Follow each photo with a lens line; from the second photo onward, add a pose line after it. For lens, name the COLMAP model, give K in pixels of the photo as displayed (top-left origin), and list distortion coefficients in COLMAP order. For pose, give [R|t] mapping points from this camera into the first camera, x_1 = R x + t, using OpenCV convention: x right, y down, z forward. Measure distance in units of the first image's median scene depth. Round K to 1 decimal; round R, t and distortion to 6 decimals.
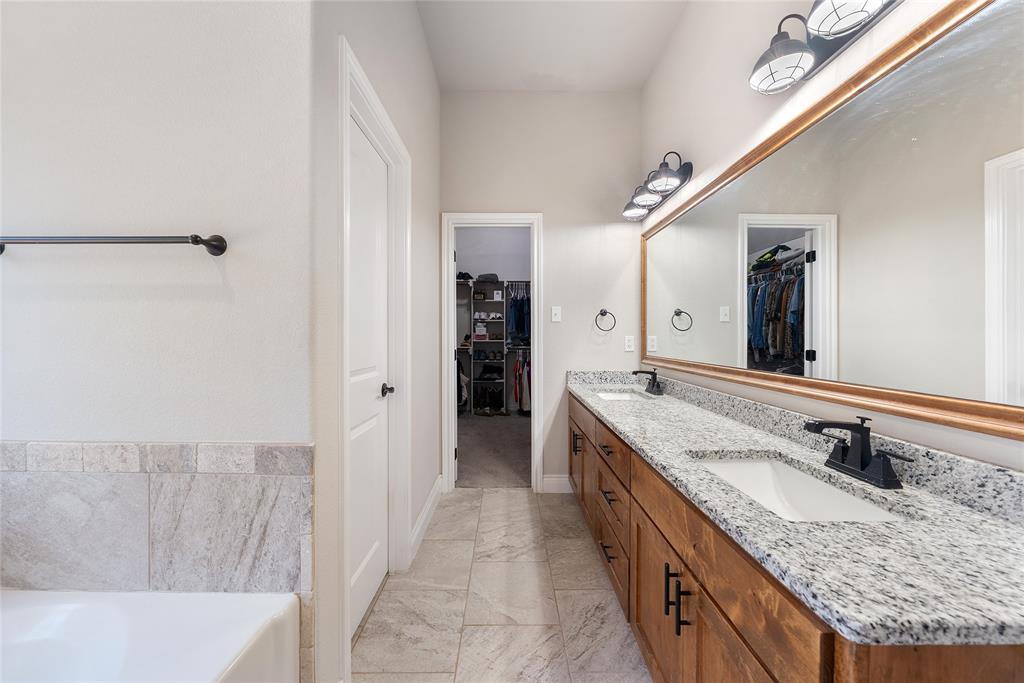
lens RADIAL K [[353.5, 0, 510.9], [0, 353.5, 336.9], [0, 0, 1]] dist [-0.002385, -0.000015]
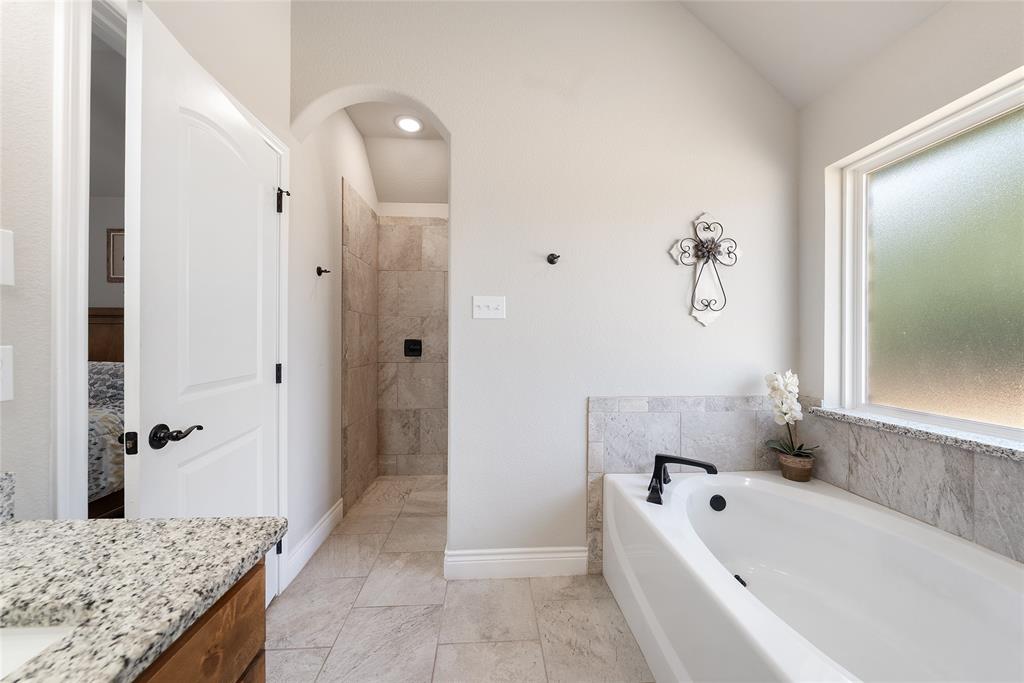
lens RADIAL K [[353.5, 0, 510.1], [0, 353.5, 341.8], [0, 0, 1]] dist [-0.002385, -0.000015]
pose [[-0.998841, -0.005612, -0.047796, 0.009446], [-0.005893, 0.999966, 0.005743, -0.003755], [0.047762, 0.006018, -0.998841, 0.754223]]
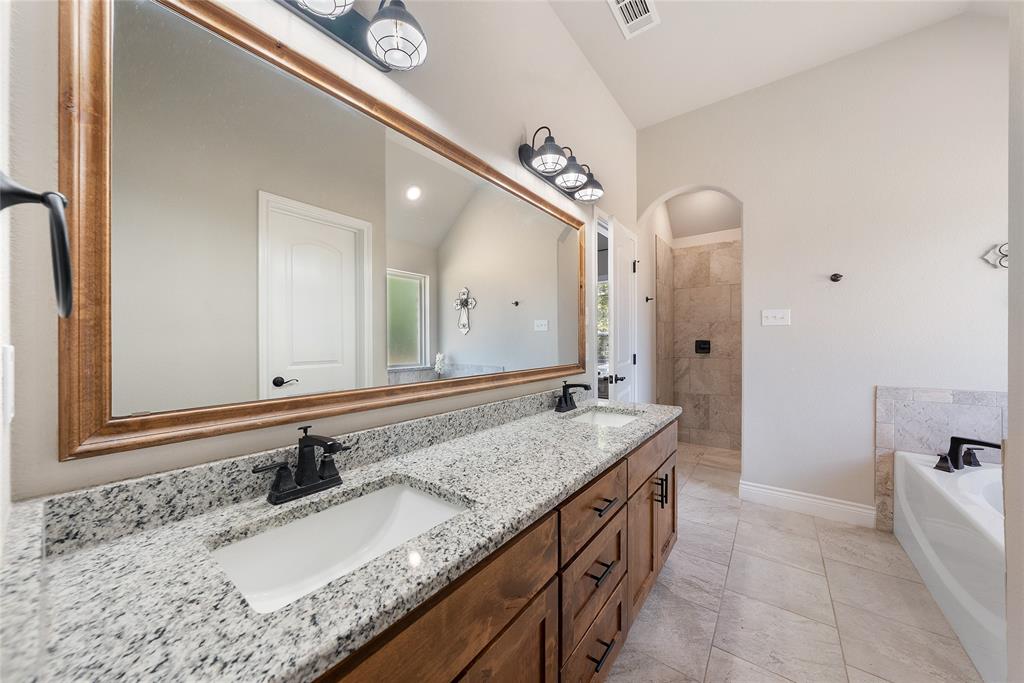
lens RADIAL K [[353.5, 0, 508.2], [0, 353.5, 342.3], [0, 0, 1]] dist [-0.002385, -0.000015]
pose [[-0.787170, -0.001518, 0.616735, -0.007783], [0.002849, 0.999977, 0.006097, -0.006878], [-0.616730, 0.006557, -0.787148, 1.535683]]
